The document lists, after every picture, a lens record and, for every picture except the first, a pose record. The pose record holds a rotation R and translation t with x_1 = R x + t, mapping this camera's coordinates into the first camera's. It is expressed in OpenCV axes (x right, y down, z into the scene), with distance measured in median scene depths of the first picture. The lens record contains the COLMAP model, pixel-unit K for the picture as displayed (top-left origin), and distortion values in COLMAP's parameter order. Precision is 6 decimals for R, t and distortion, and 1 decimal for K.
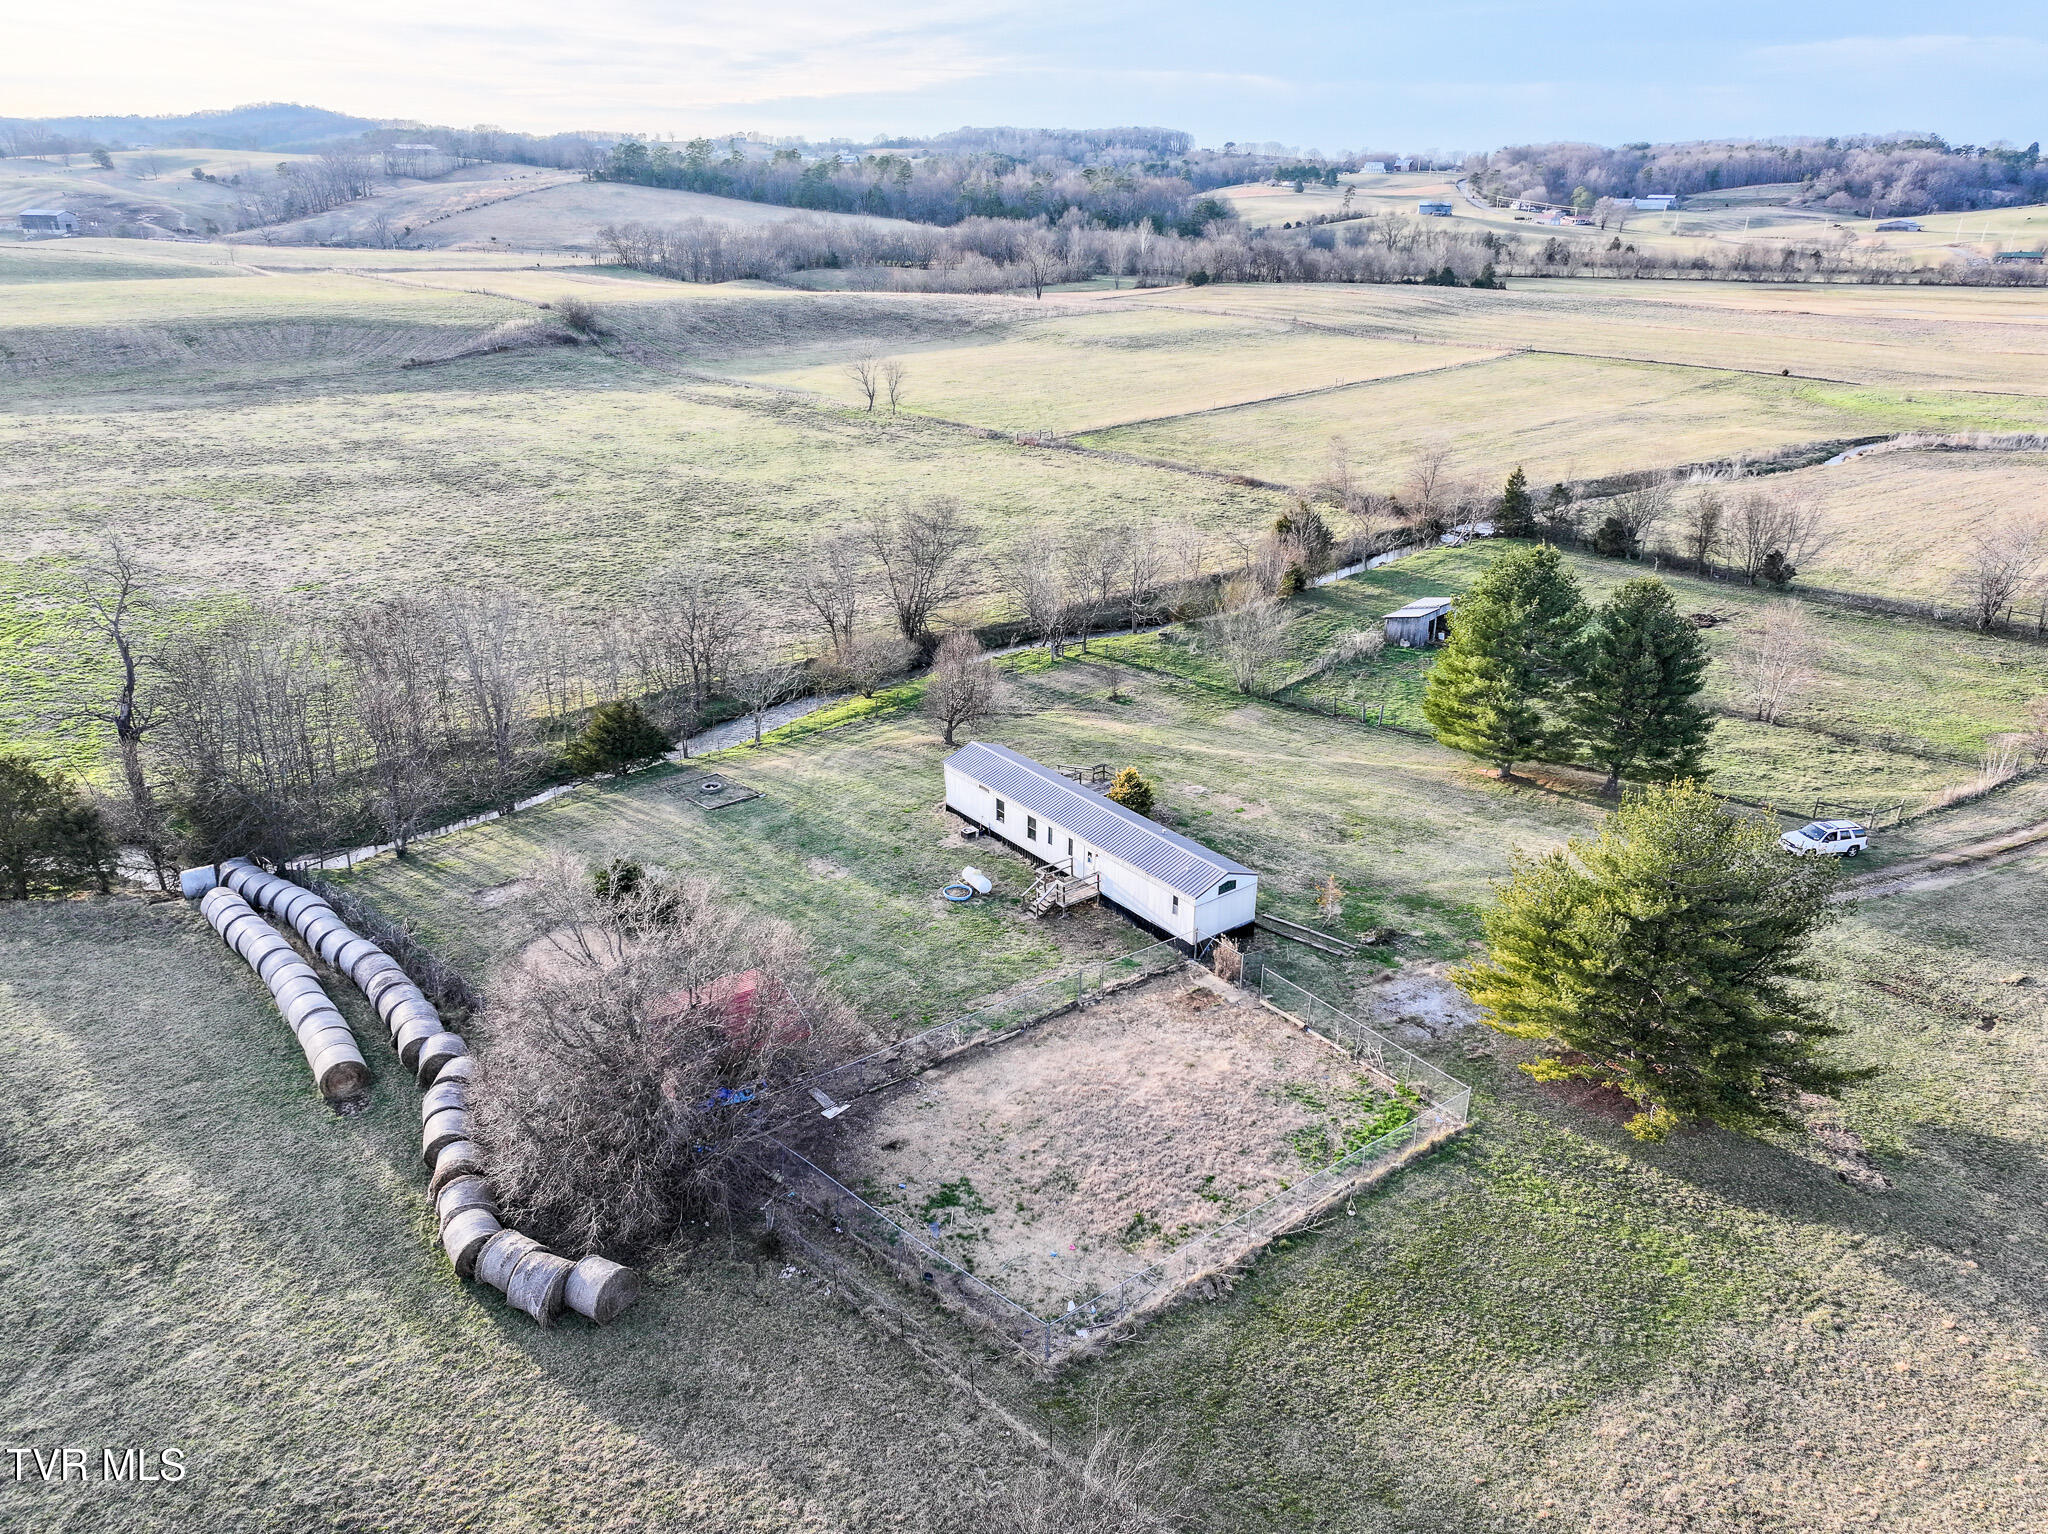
lens RADIAL K [[1458.7, 0, 1024.0], [0, 1458.7, 767.0], [0, 0, 1]] dist [0.014202, 0.004158]
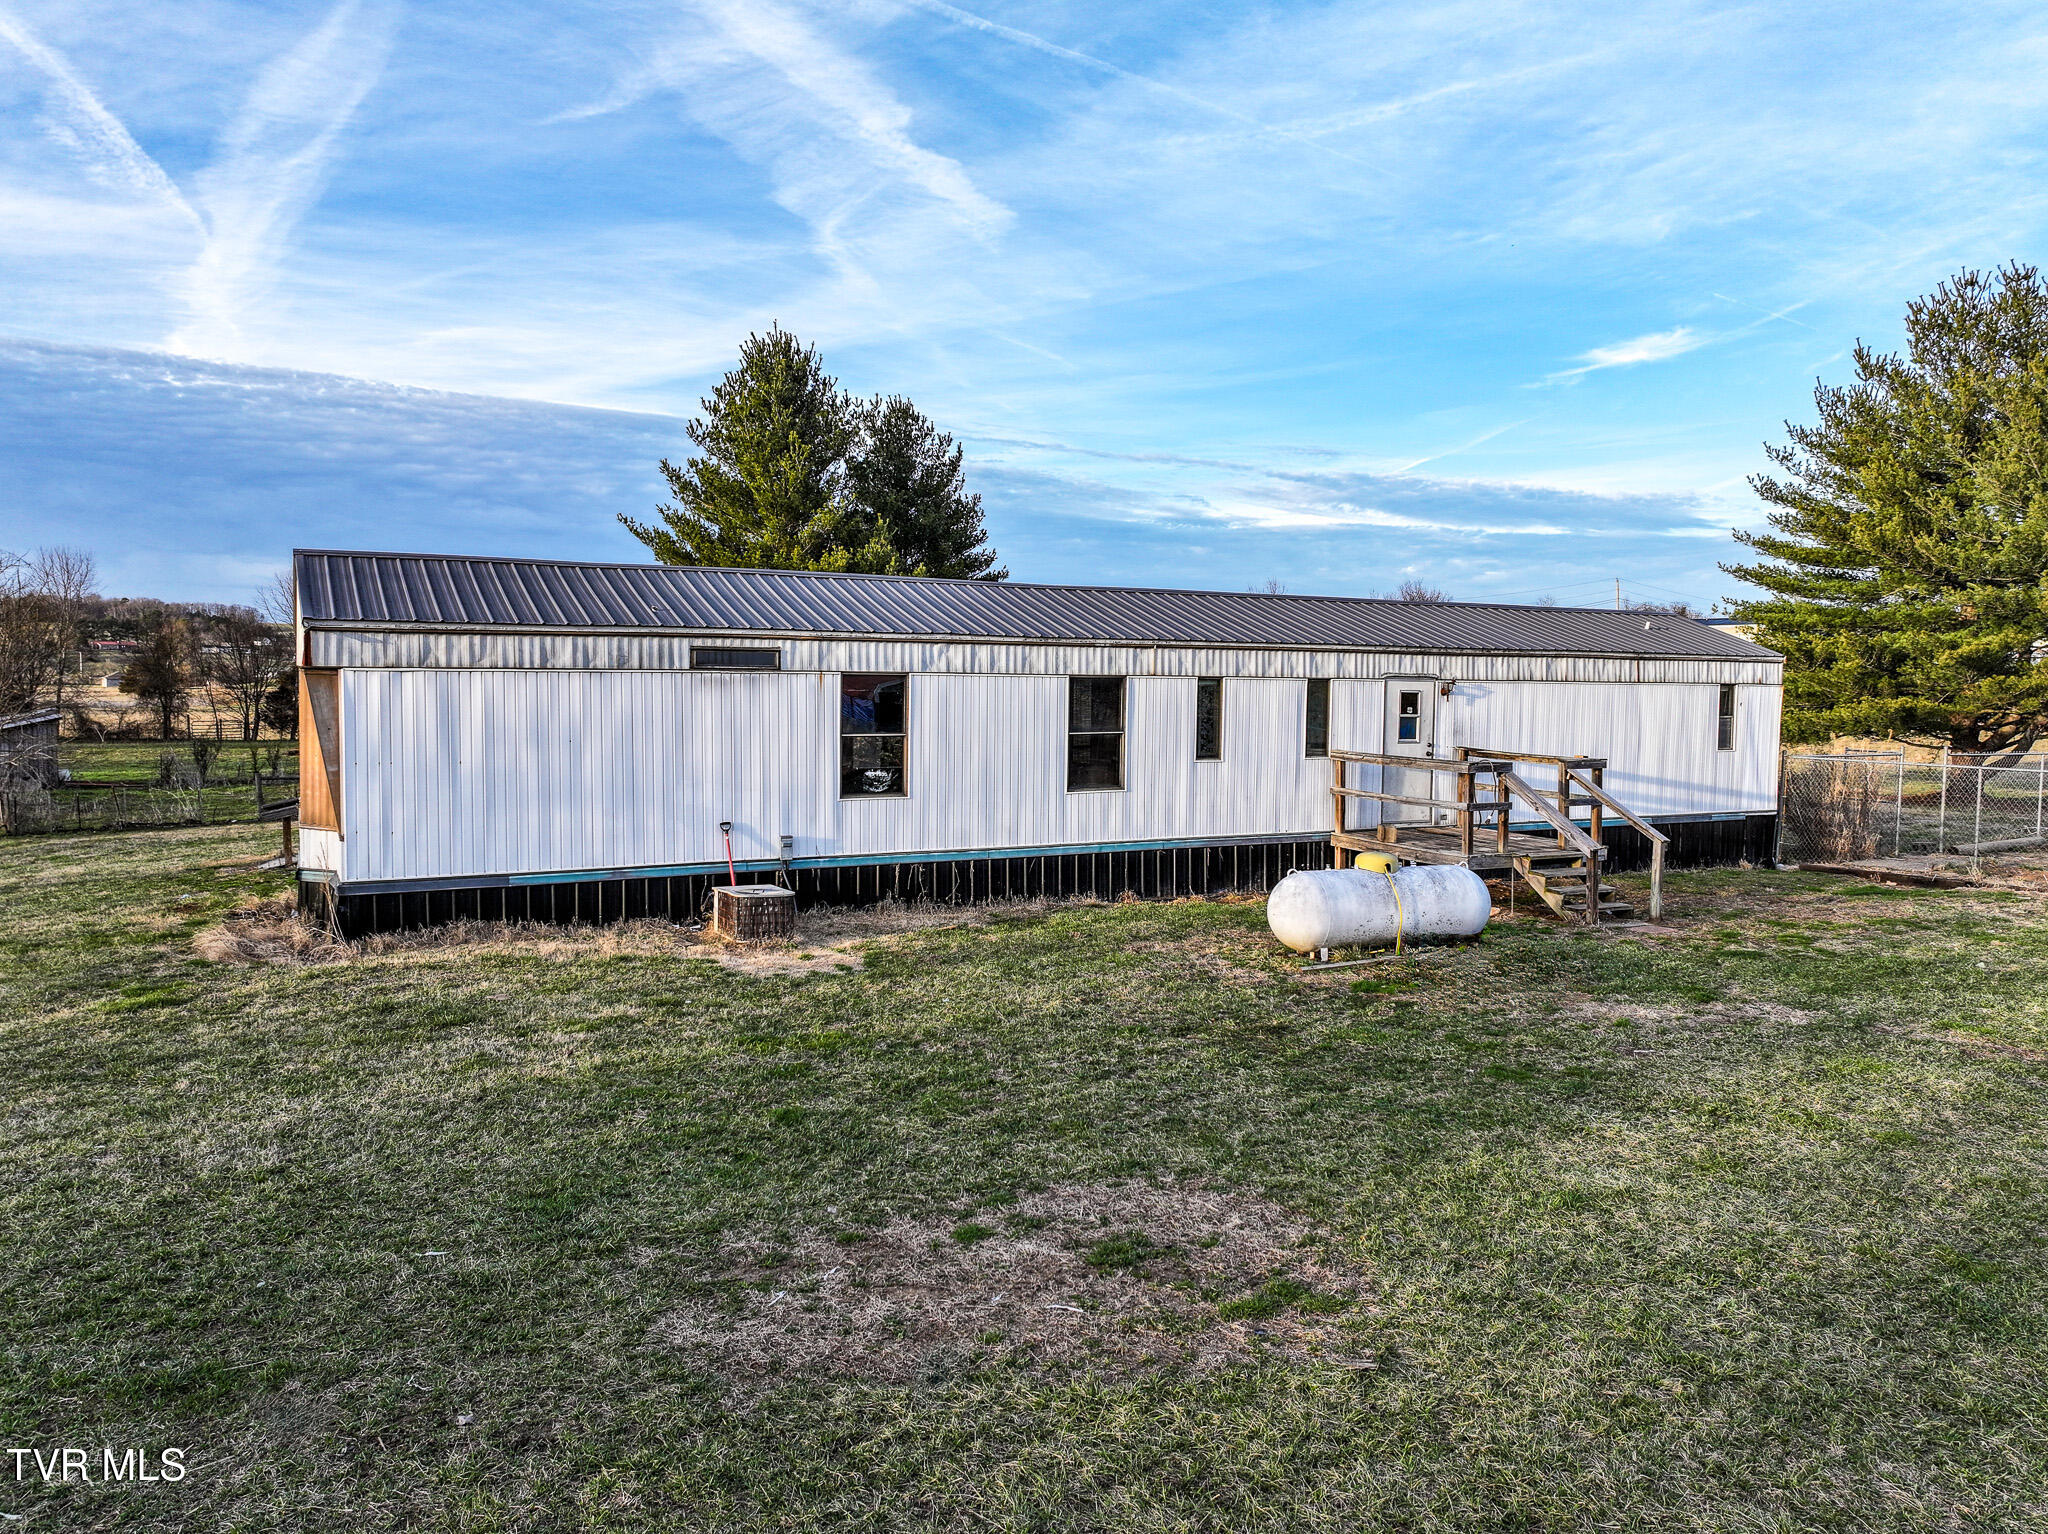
lens RADIAL K [[1436.9, 0, 1031.3], [0, 1436.9, 758.5], [0, 0, 1]] dist [-0.001856, 0.012322]
pose [[0.195162, -0.094748, 0.976184, -0.259956], [0.360173, 0.932701, 0.018521, 0.046895], [-0.912243, 0.347981, 0.216154, 1.184973]]
